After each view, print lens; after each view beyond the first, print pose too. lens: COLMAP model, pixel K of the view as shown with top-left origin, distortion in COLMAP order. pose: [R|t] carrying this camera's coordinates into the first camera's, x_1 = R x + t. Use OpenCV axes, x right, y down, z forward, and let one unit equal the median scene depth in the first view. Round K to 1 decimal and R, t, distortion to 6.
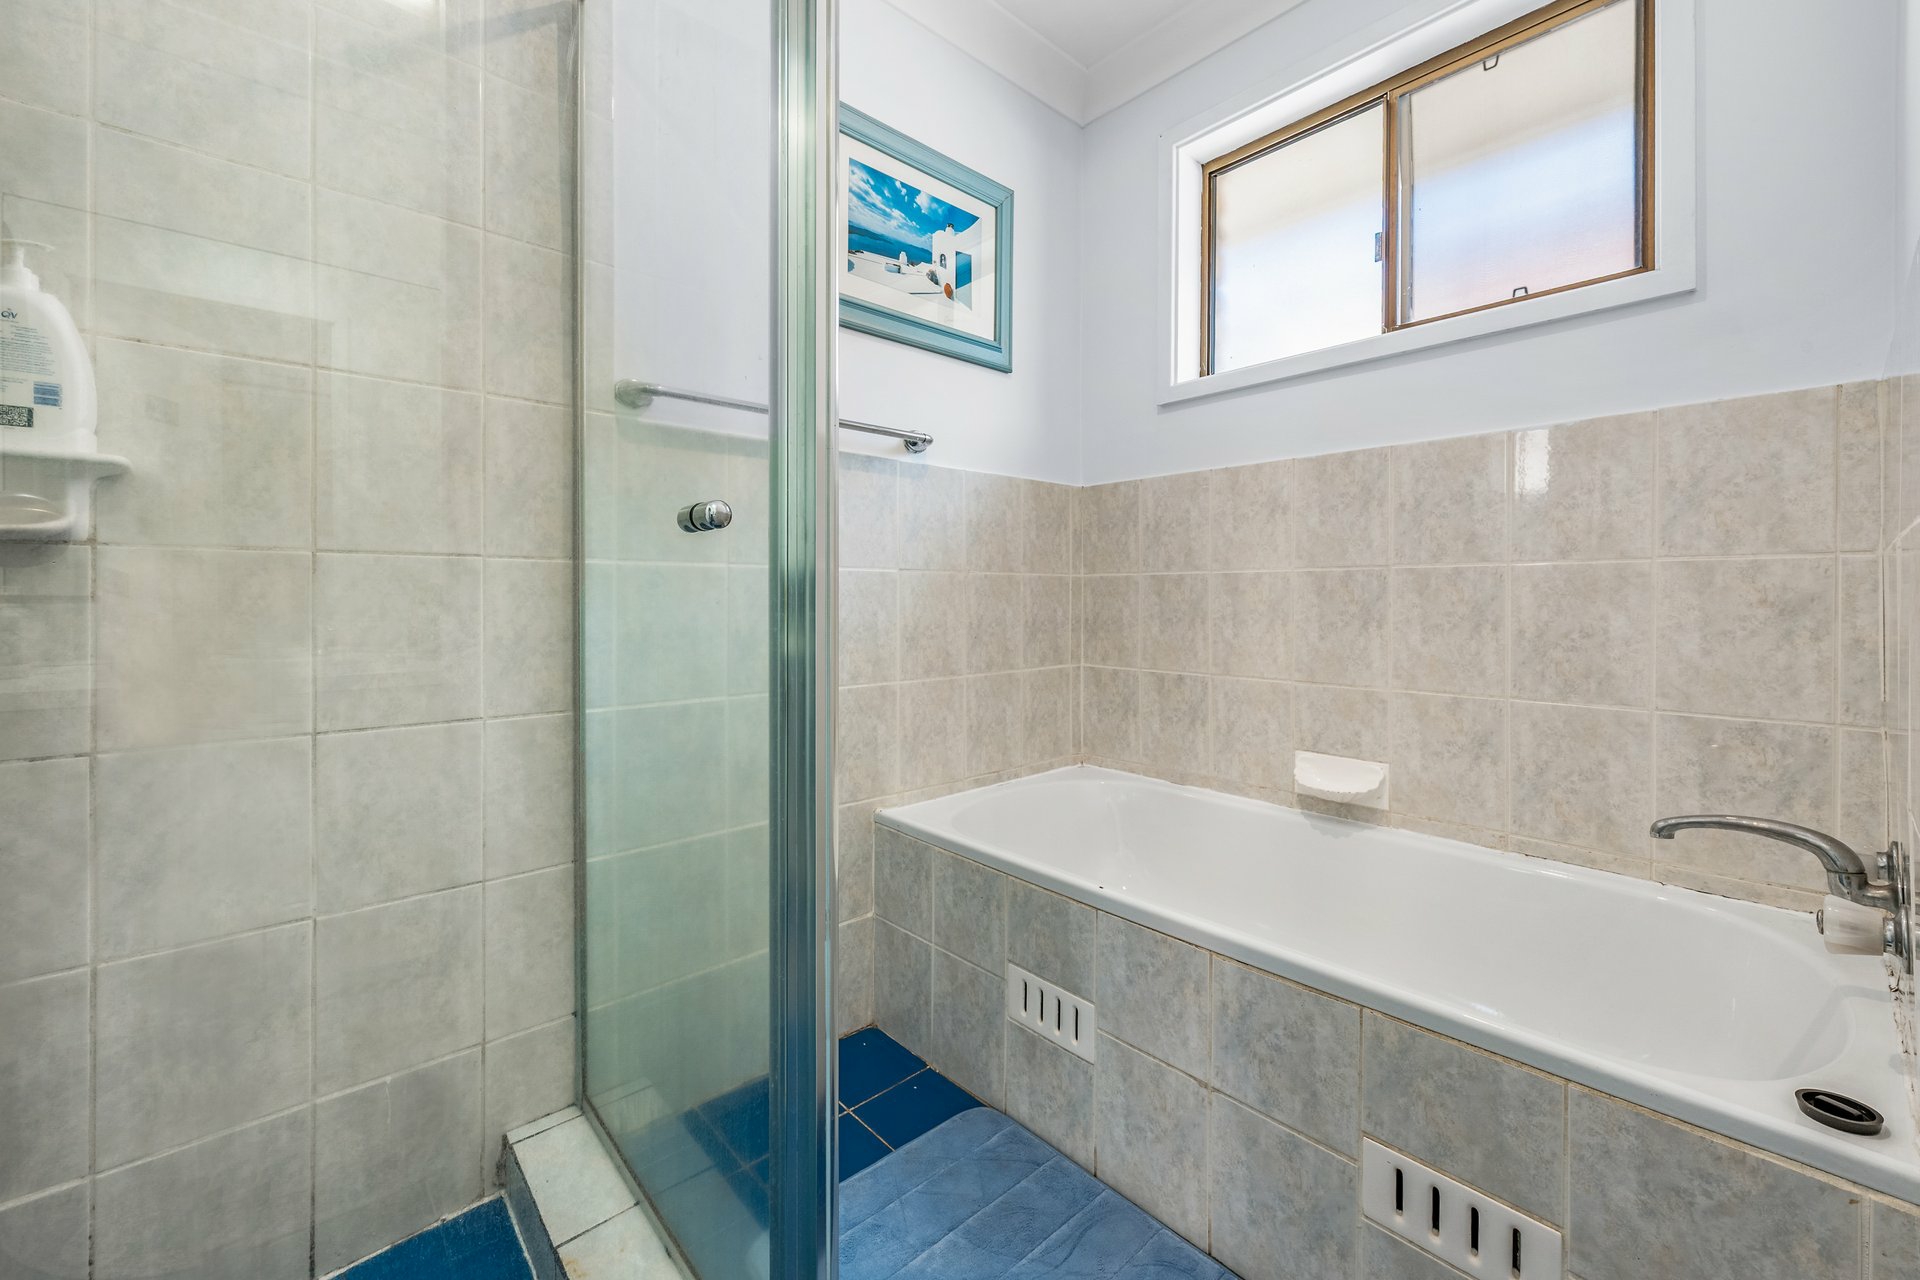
lens RADIAL K [[772.3, 0, 968.1], [0, 772.3, 596.6], [0, 0, 1]] dist [-0.001598, 0.001187]
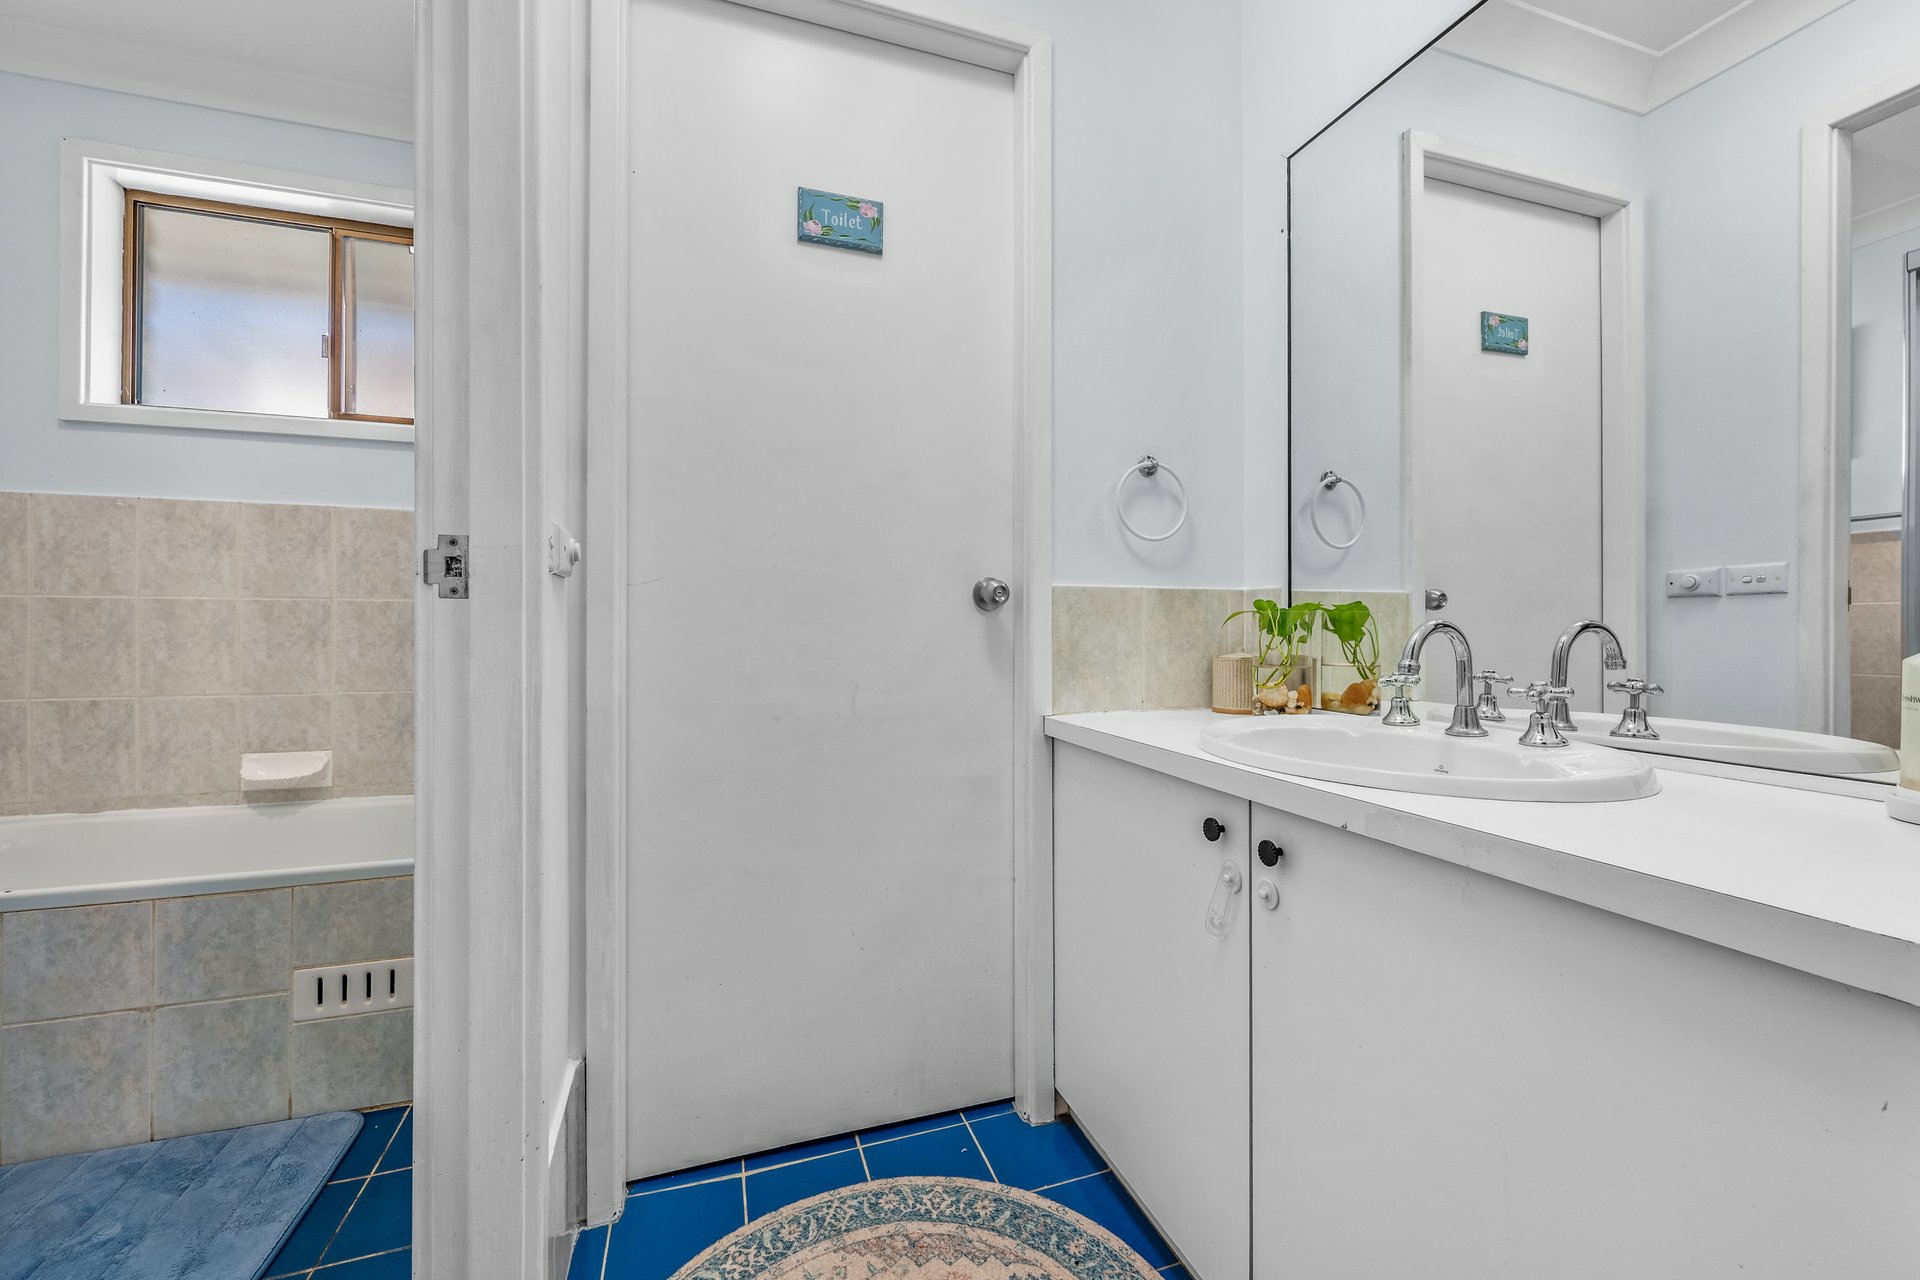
lens RADIAL K [[772.3, 0, 967.0], [0, 772.3, 628.5], [0, 0, 1]] dist [-0.001598, 0.001187]
pose [[0.409098, -0.000189, 0.912491, -0.198913], [-0.002742, 0.999995, 0.001437, 0.006061], [-0.912487, -0.003090, 0.409095, -0.493819]]
